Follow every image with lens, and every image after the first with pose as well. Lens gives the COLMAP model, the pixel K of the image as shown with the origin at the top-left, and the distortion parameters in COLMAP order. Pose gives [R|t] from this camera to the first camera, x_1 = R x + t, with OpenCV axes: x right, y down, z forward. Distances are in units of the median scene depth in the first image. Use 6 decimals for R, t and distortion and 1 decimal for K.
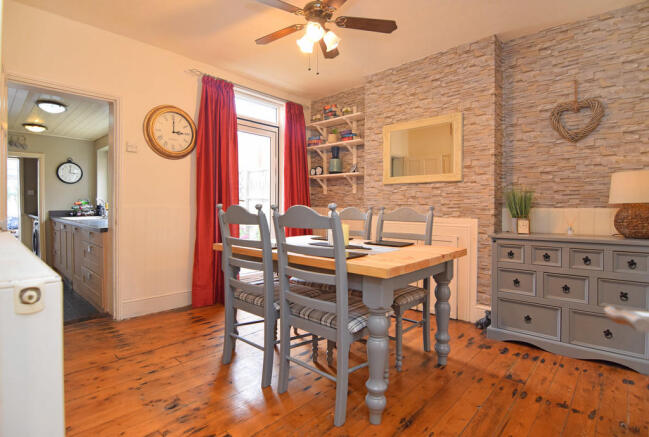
lens RADIAL K [[330.7, 0, 321.4], [0, 330.7, 210.0], [0, 0, 1]] dist [-0.022883, -0.001808]
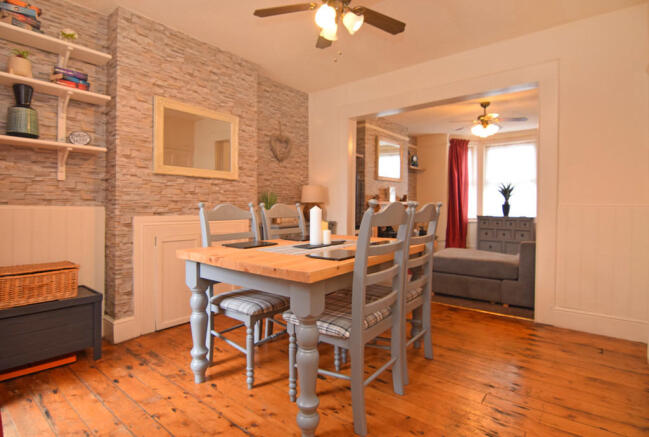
lens RADIAL K [[330.7, 0, 310.3], [0, 330.7, 206.2], [0, 0, 1]] dist [-0.022883, -0.001808]
pose [[-0.054794, -0.000791, 0.998497, -0.681766], [0.006162, 0.999980, 0.001131, -0.002311], [-0.998479, 0.006214, -0.054788, 0.825330]]
